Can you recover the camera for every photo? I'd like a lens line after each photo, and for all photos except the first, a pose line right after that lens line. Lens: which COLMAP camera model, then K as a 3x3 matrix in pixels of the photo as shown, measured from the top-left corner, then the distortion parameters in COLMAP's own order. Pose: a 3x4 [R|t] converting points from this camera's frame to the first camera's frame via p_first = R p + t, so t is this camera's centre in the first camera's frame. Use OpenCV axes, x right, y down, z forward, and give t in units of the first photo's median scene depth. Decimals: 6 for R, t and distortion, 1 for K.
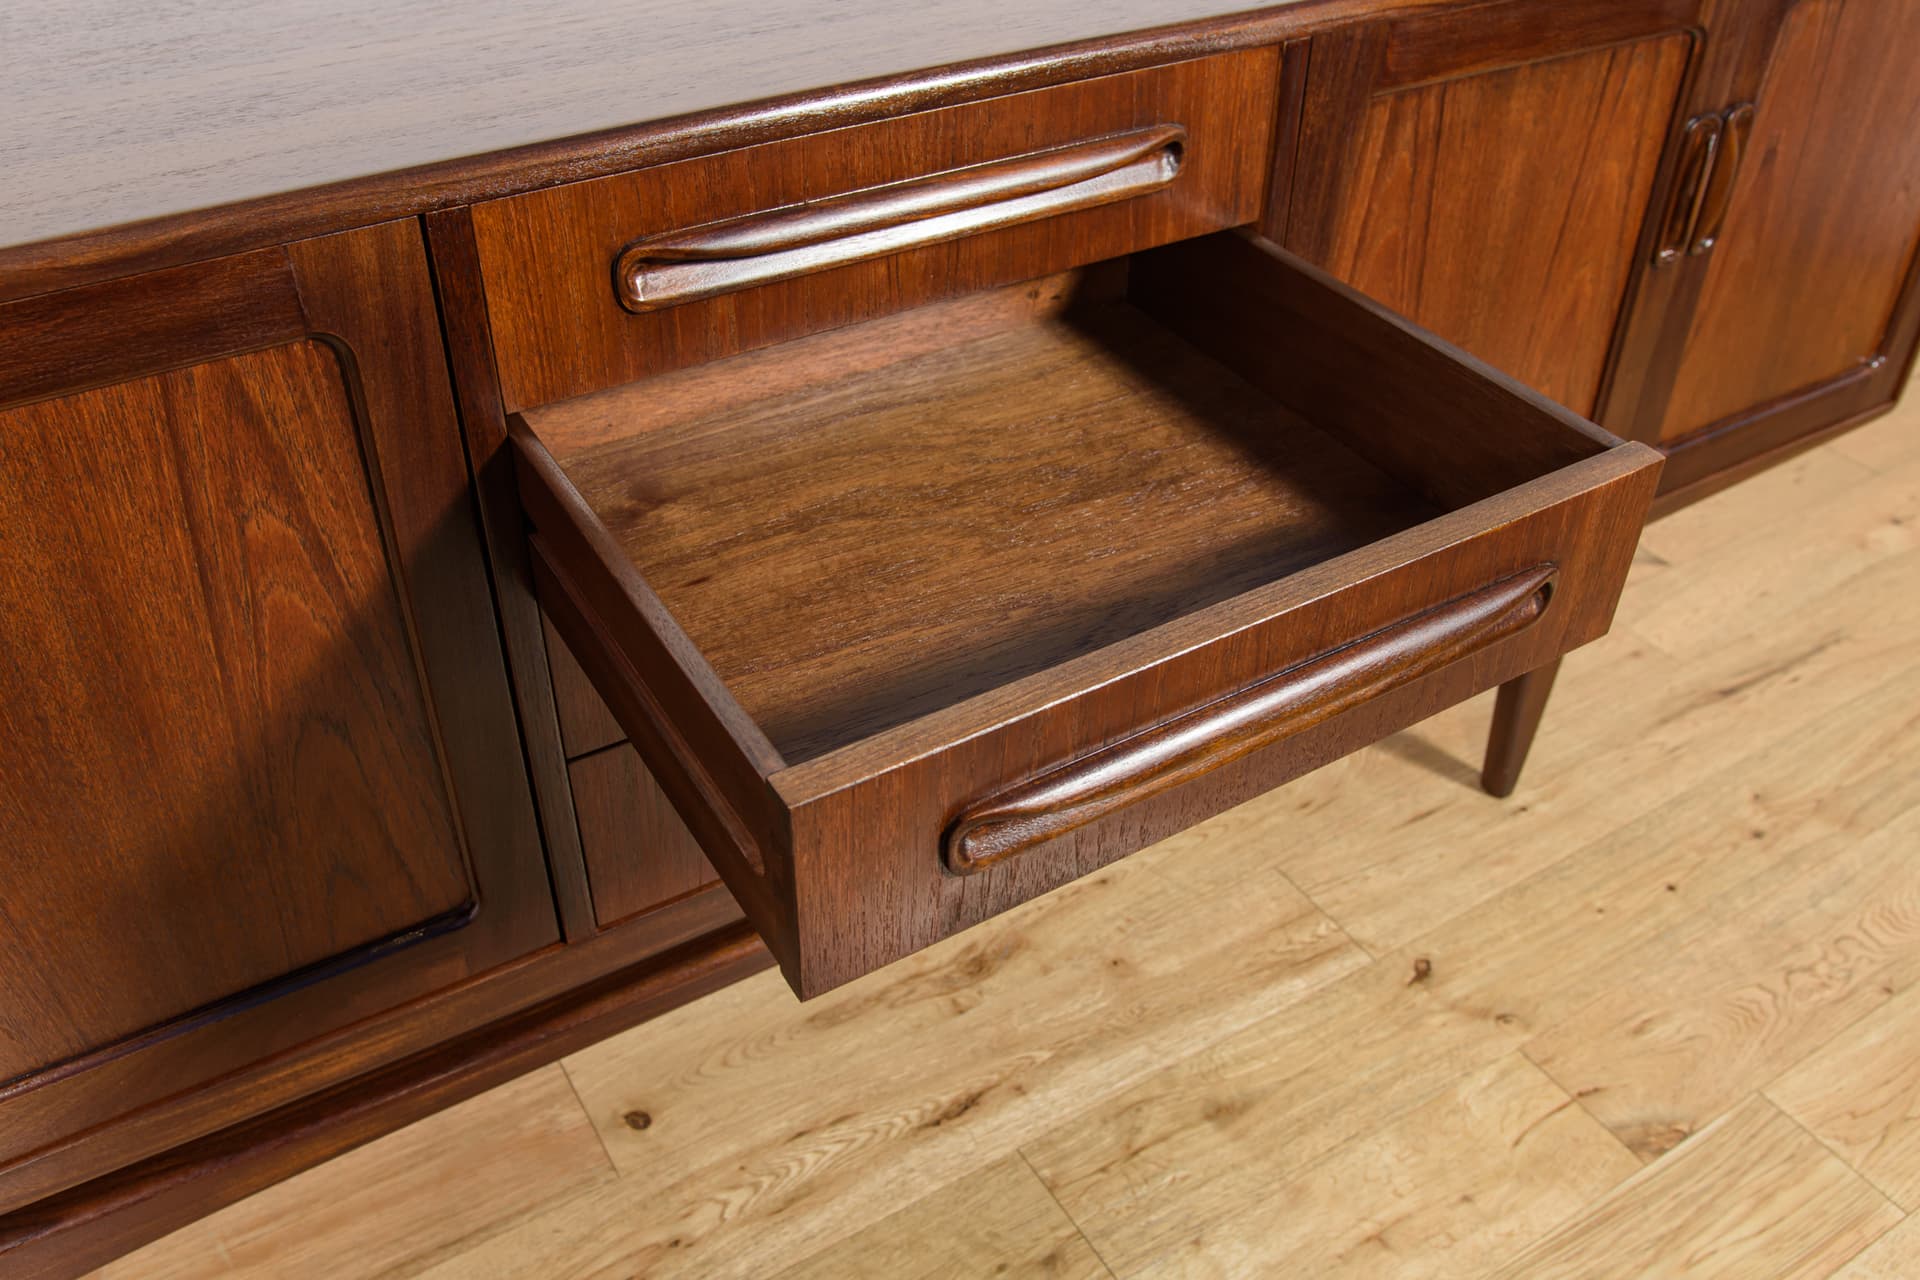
lens RADIAL K [[1608.4, 0, 939.6], [0, 1608.4, 631.6], [0, 0, 1]] dist [-0.057877, 0.029300]
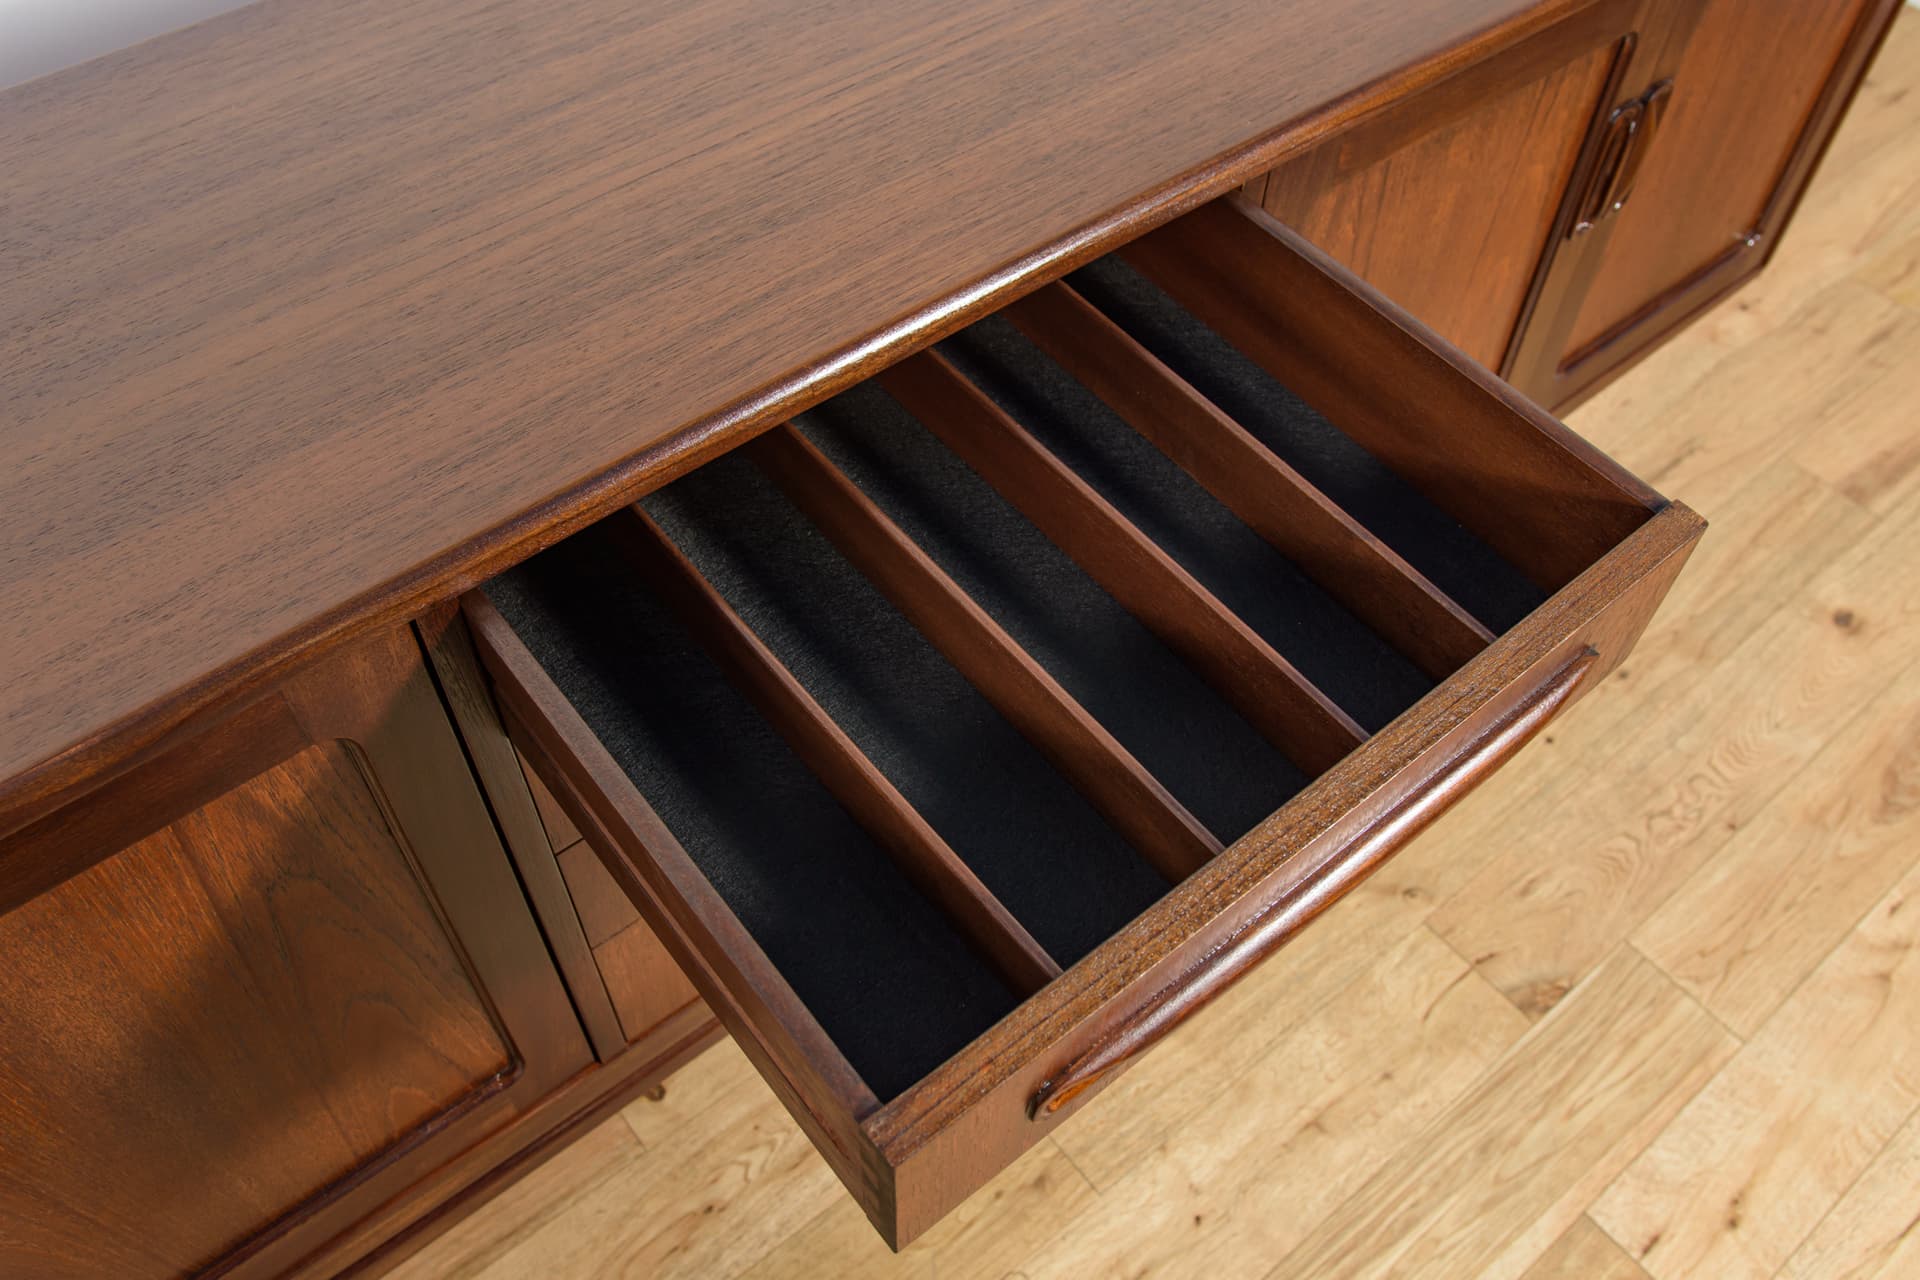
lens RADIAL K [[1557.3, 0, 966.5], [0, 1557.3, 647.2], [0, 0, 1]] dist [-0.069843, 0.038201]
pose [[0.990115, -0.101246, 0.097061, -0.050173], [0.071329, 0.959343, 0.273081, -0.273365], [-0.120763, -0.263459, 0.957082, 0.041250]]
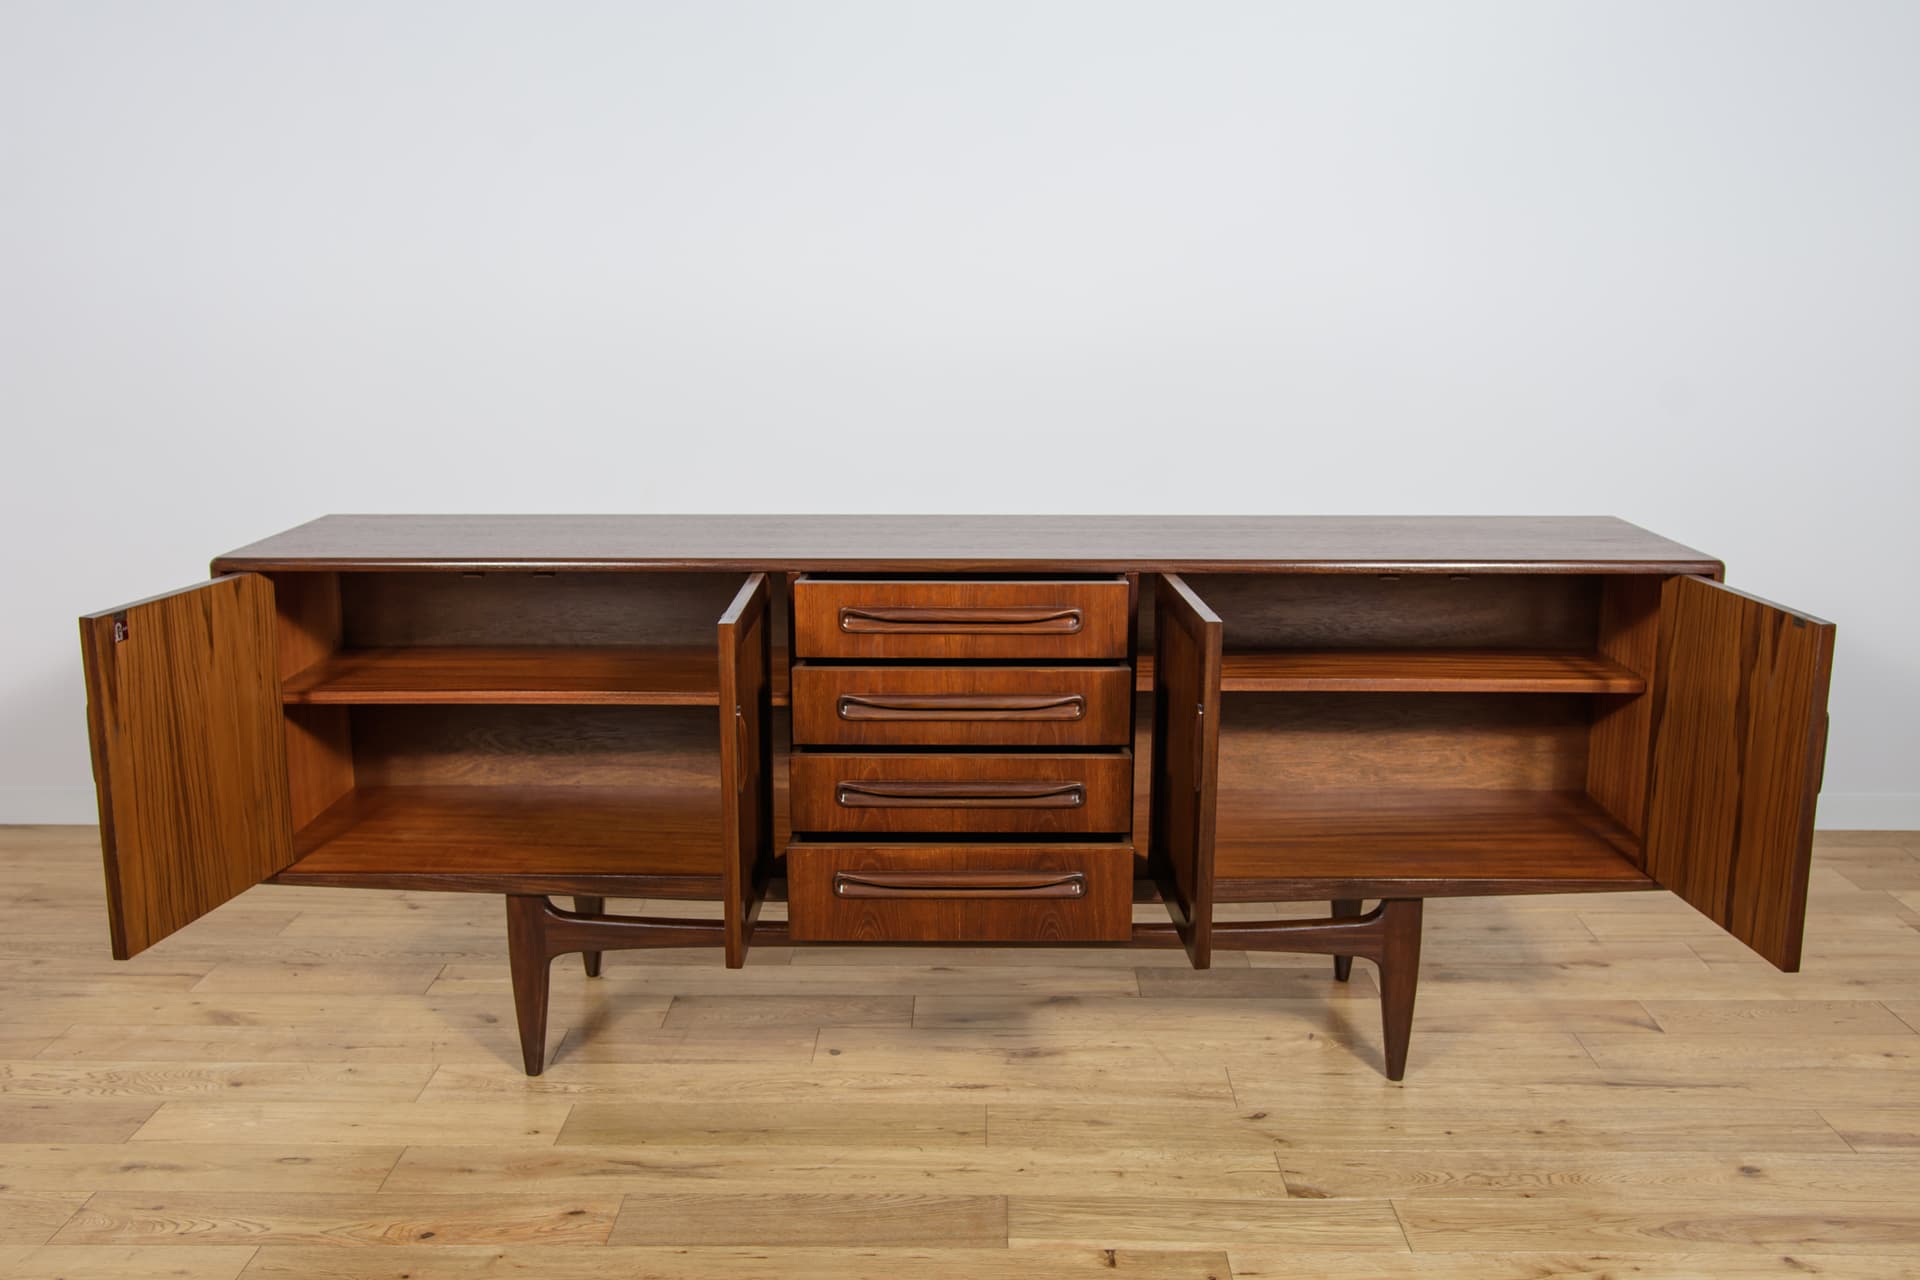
lens RADIAL K [[1803.9, 0, 957.3], [0, 1803.9, 630.0], [0, 0, 1]] dist [-0.016564, 0.000000]
pose [[0.847062, 0.107531, -0.520503, 1.120367], [-0.316550, 0.888748, -0.331545, 0.563177], [0.426945, 0.445605, 0.786864, -1.007677]]
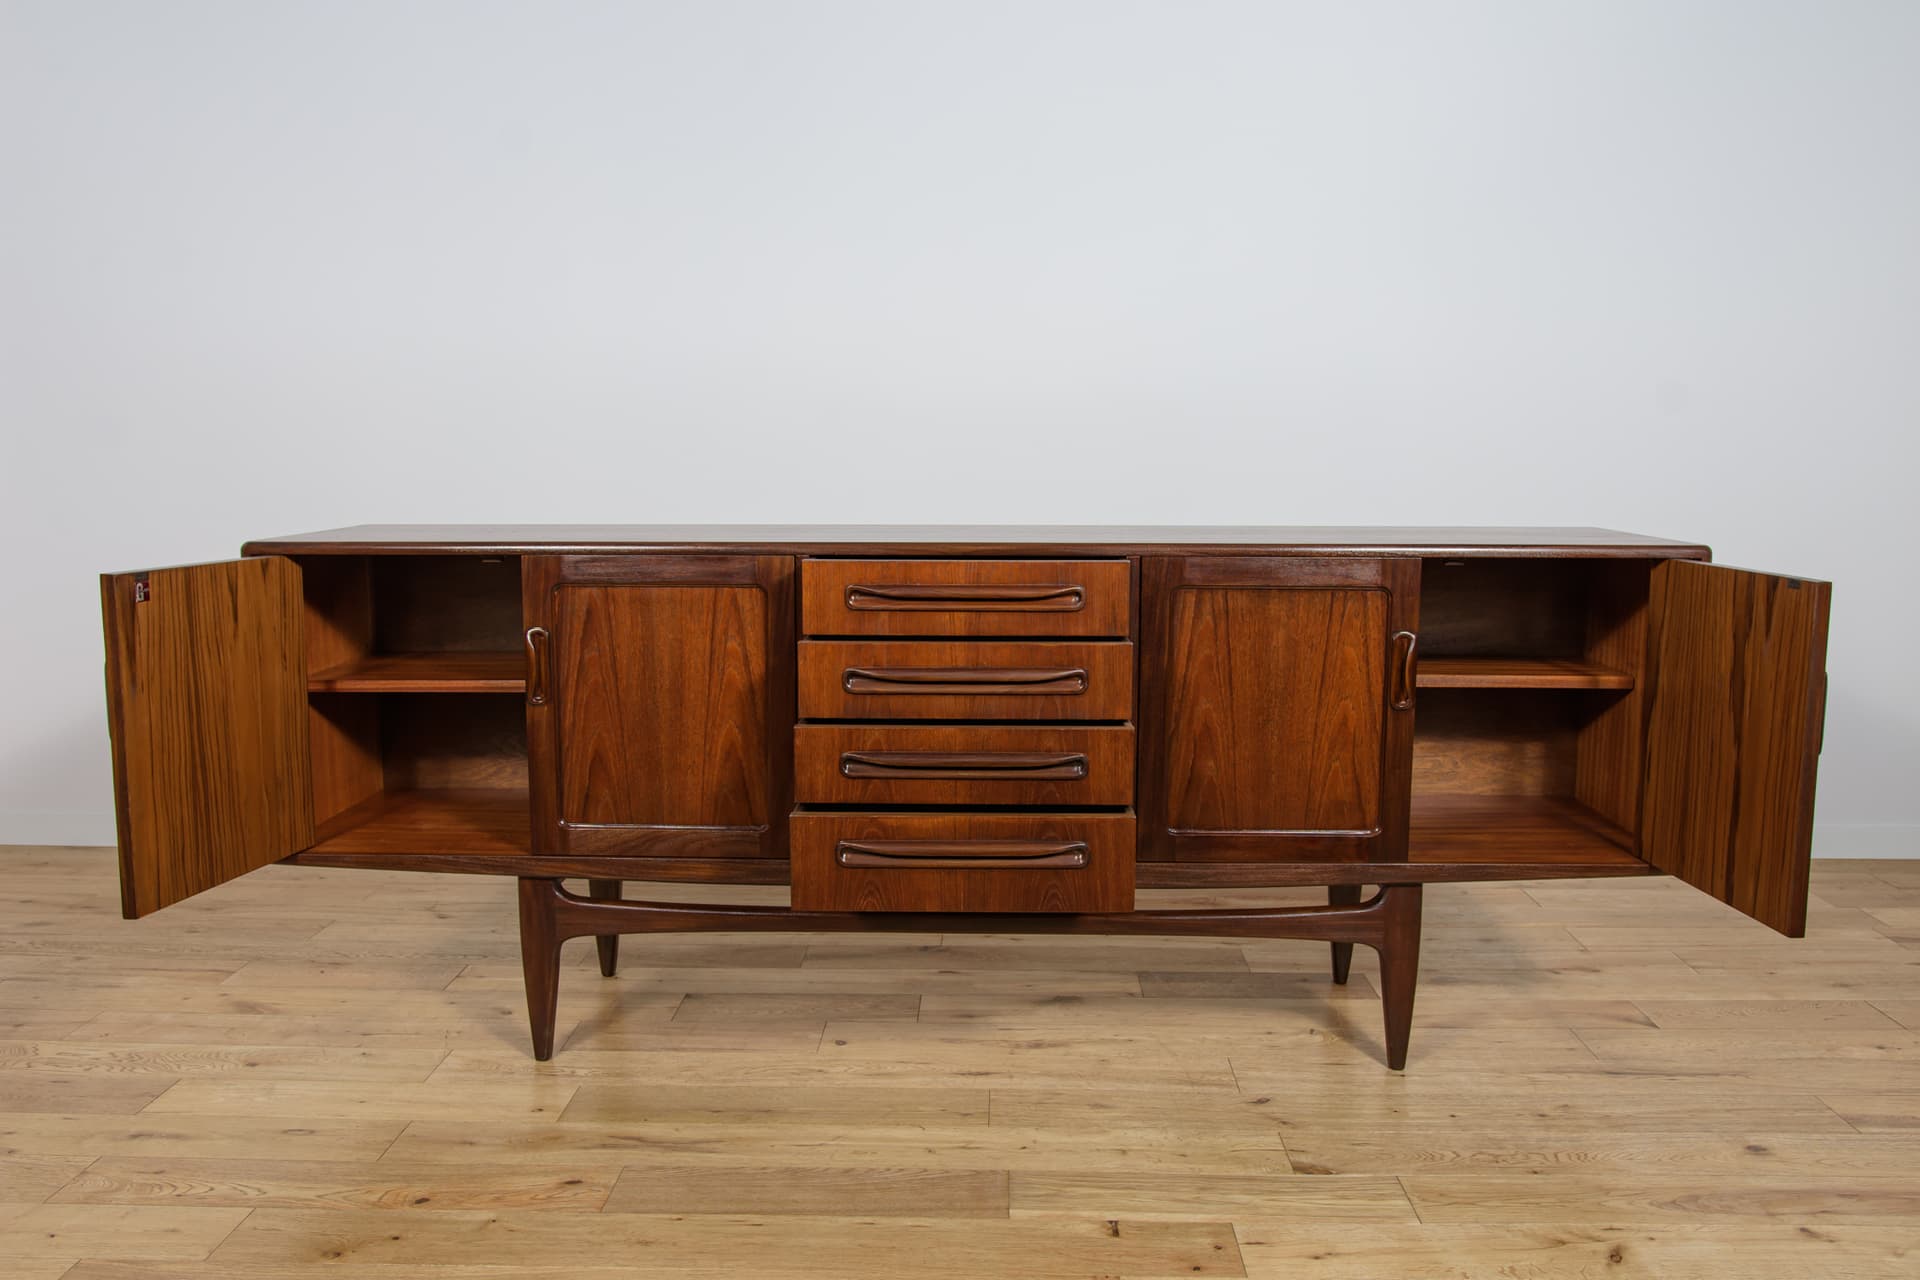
lens RADIAL K [[1608.4, 0, 957.8], [0, 1608.4, 631.2], [0, 0, 1]] dist [-0.057877, 0.029300]
pose [[0.840651, 0.068450, -0.537235, 1.047053], [-0.323917, 0.858544, -0.397468, 0.648415], [0.434033, 0.508151, 0.743907, -0.757071]]
